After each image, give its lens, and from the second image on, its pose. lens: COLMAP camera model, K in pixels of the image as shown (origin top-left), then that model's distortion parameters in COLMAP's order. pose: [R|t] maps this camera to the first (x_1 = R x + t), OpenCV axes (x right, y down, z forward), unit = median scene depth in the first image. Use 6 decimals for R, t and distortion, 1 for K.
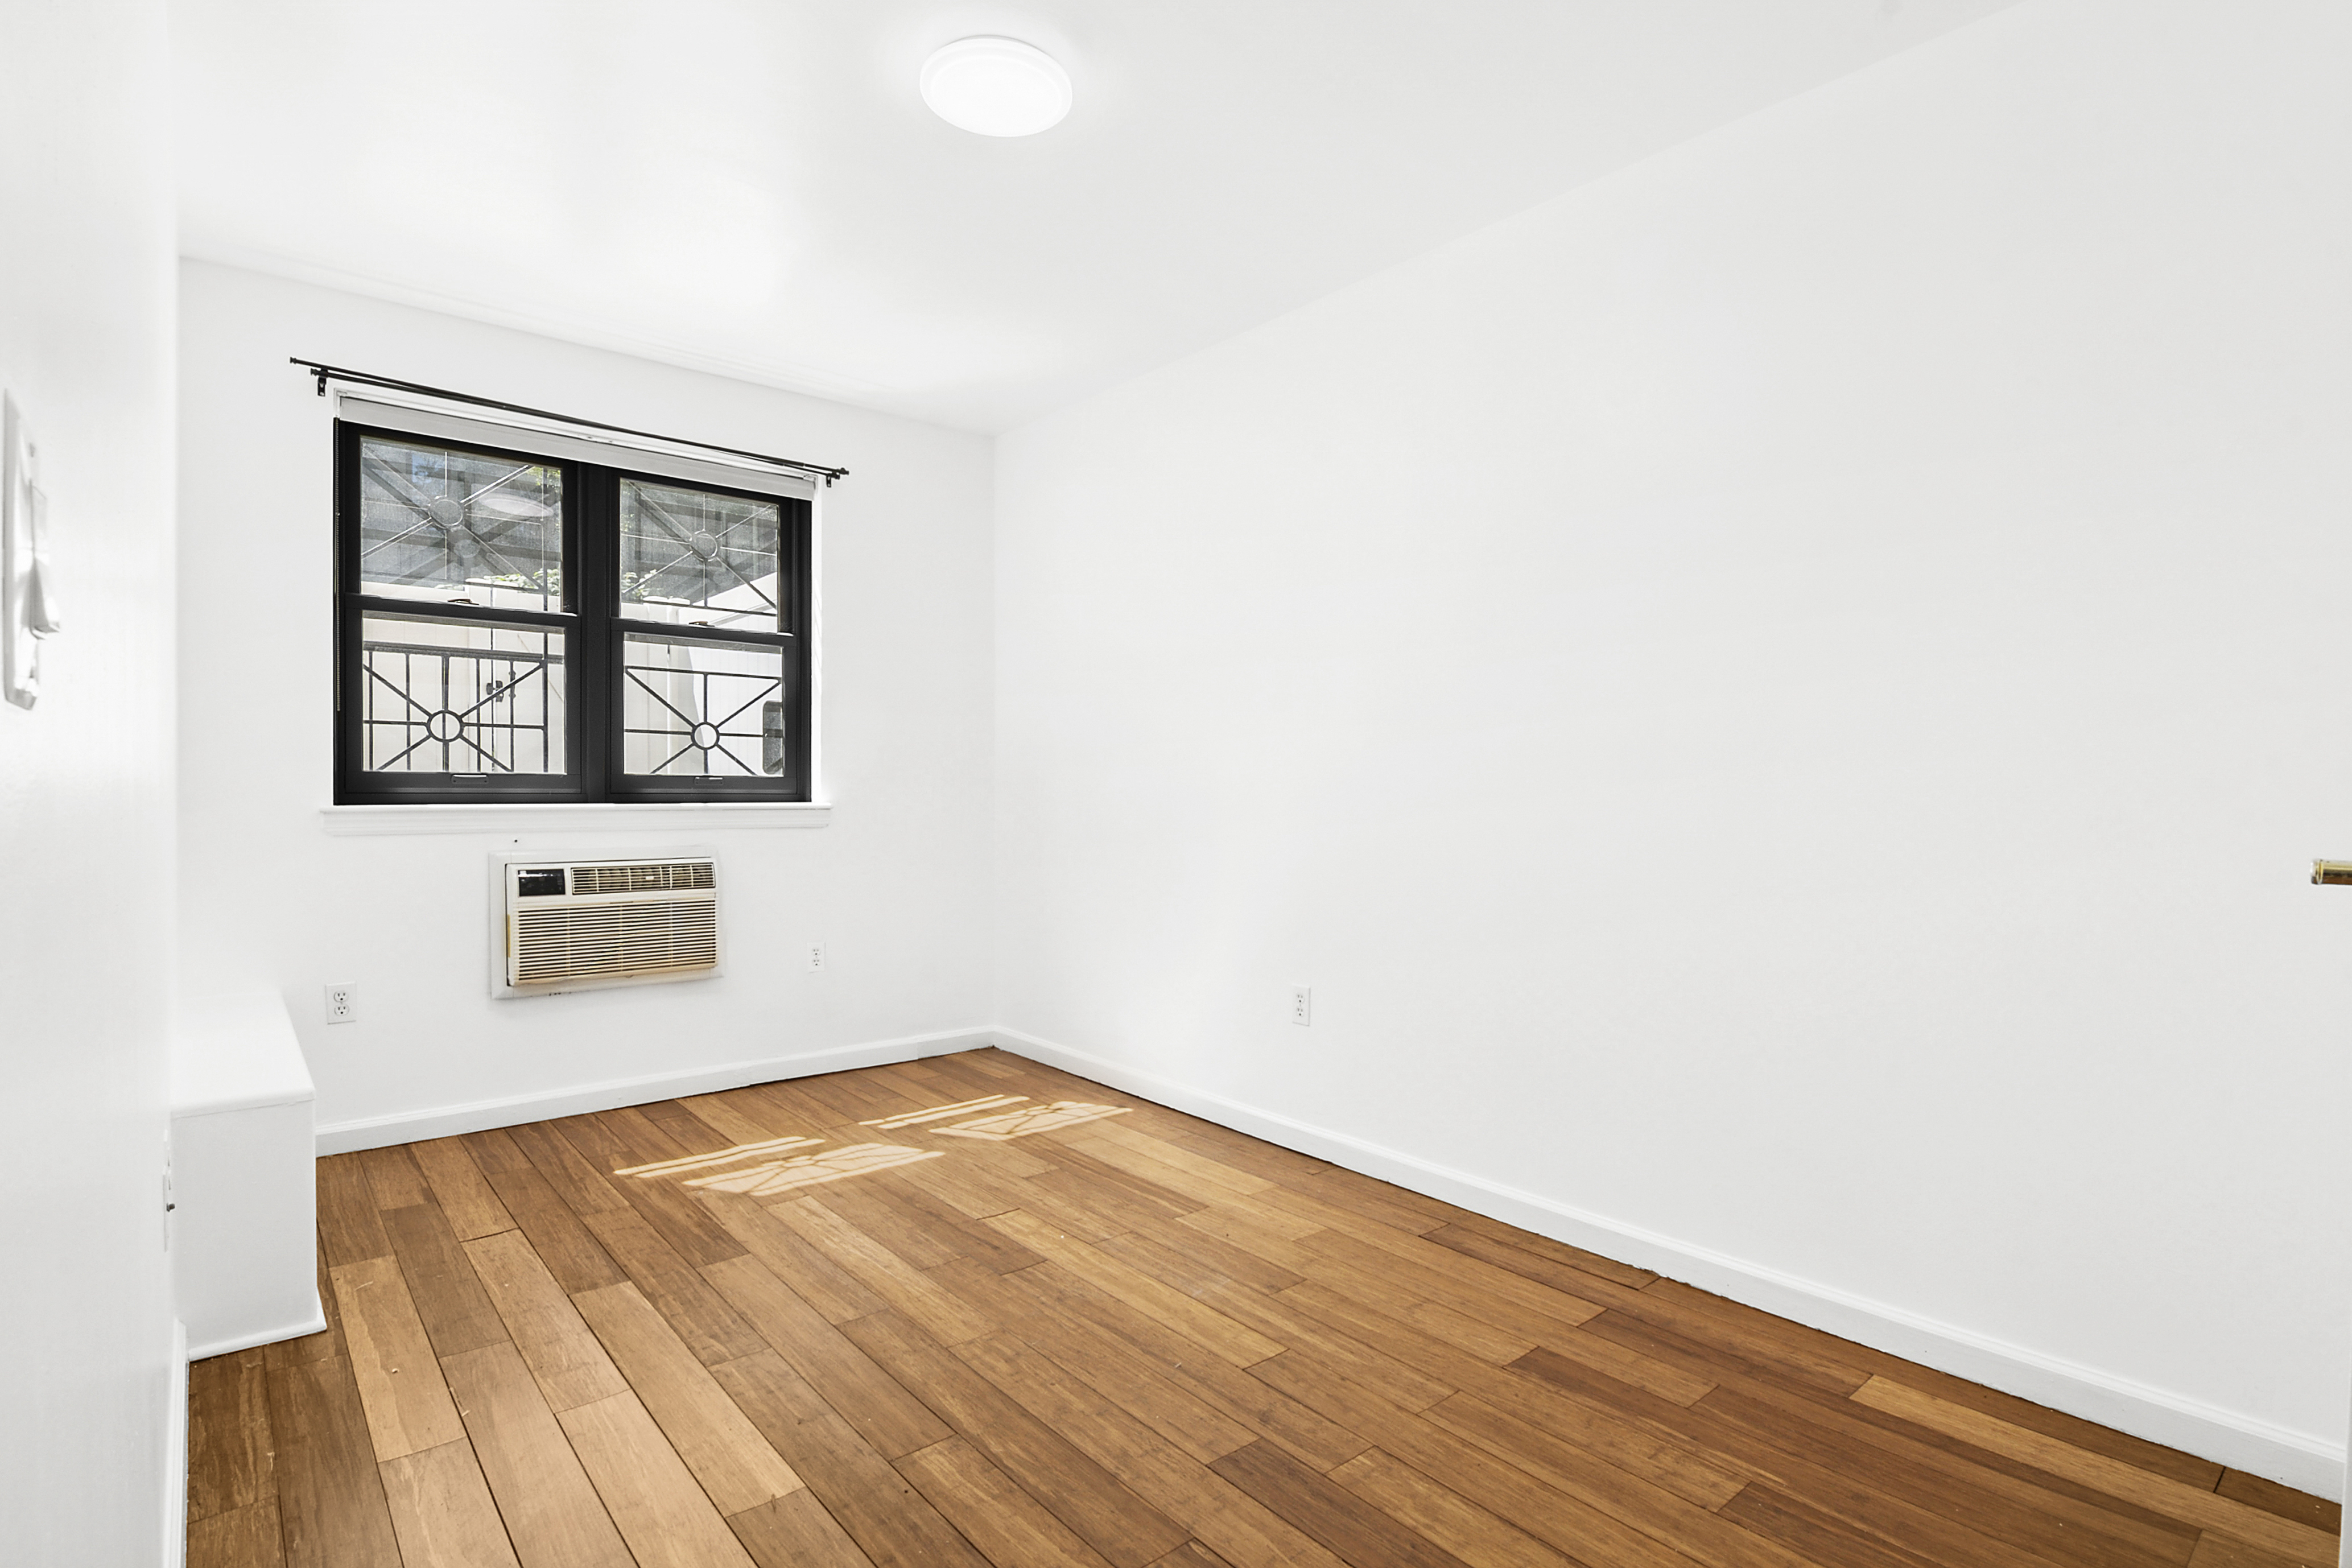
lens RADIAL K [[1140.8, 0, 1124.6], [0, 1140.8, 787.9], [0, 0, 1]] dist [0.000451, 0.000028]
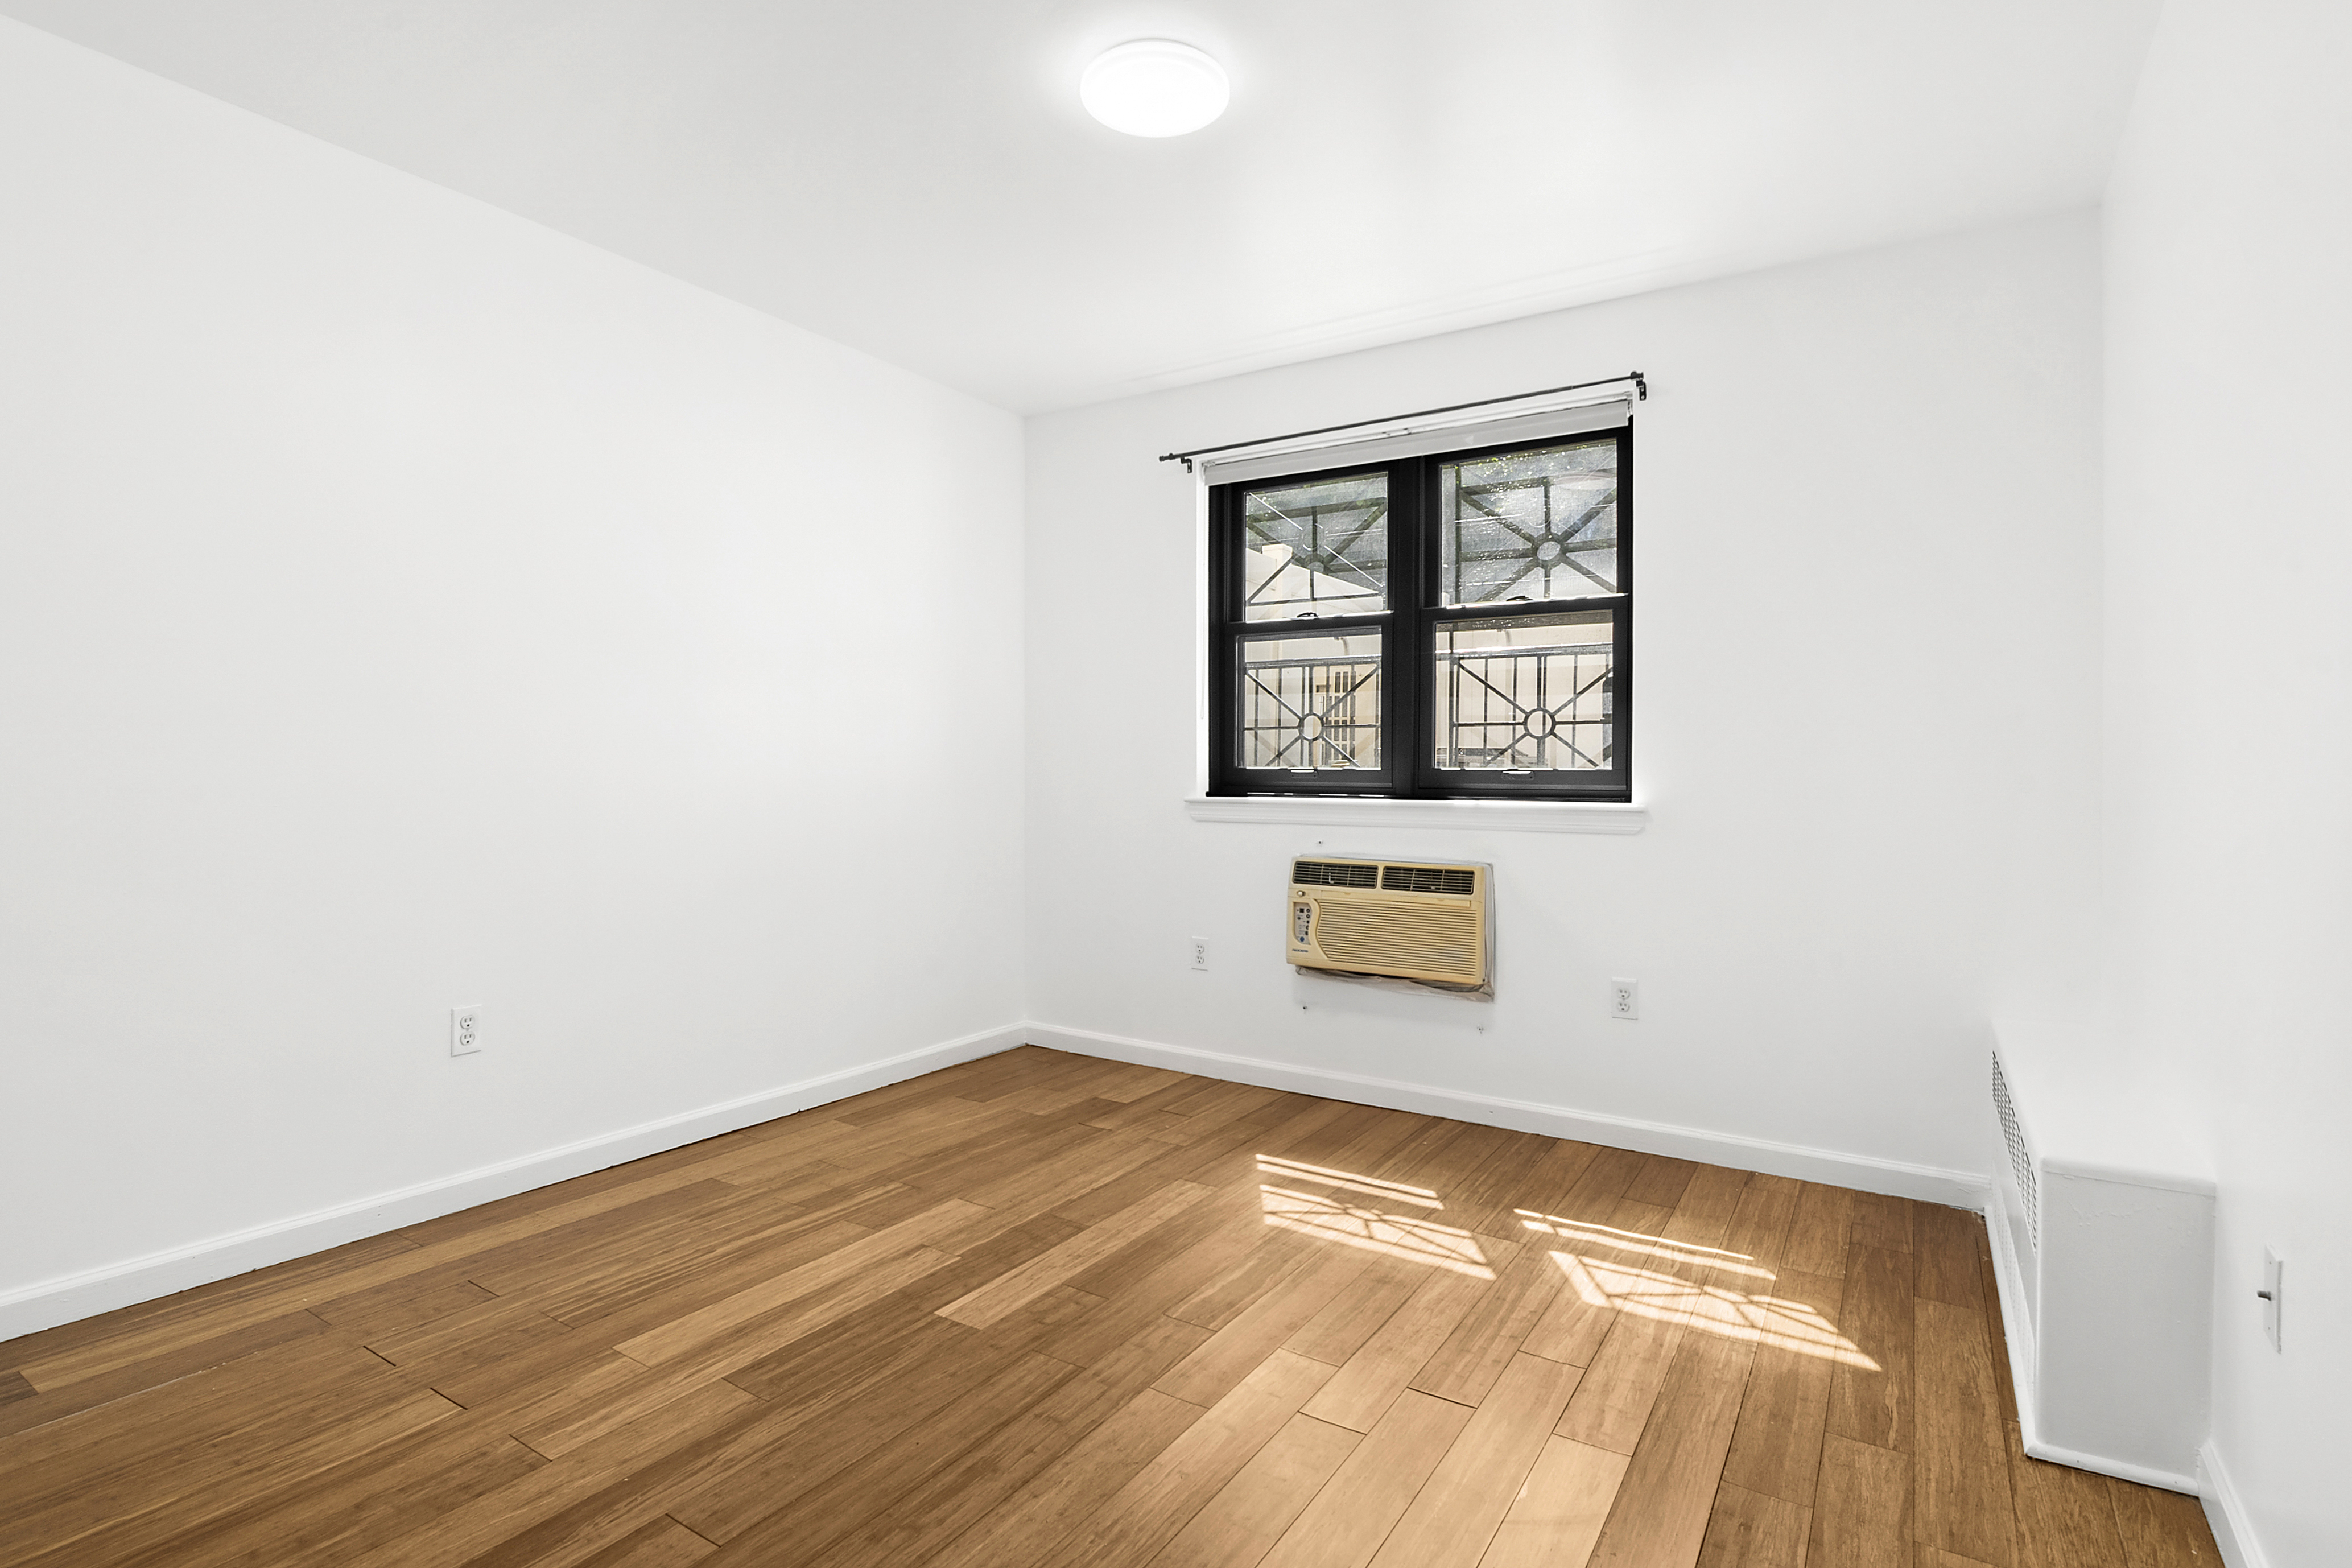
lens RADIAL K [[1132.8, 0, 1176.0], [0, 1132.8, 784.0], [0, 0, 1]] dist [-0.000356, -0.000081]
pose [[0.307876, 0.004101, -0.951418, 0.420401], [-0.005391, 0.999982, 0.002566, -0.001045], [0.951411, 0.004340, 0.307893, 0.507975]]
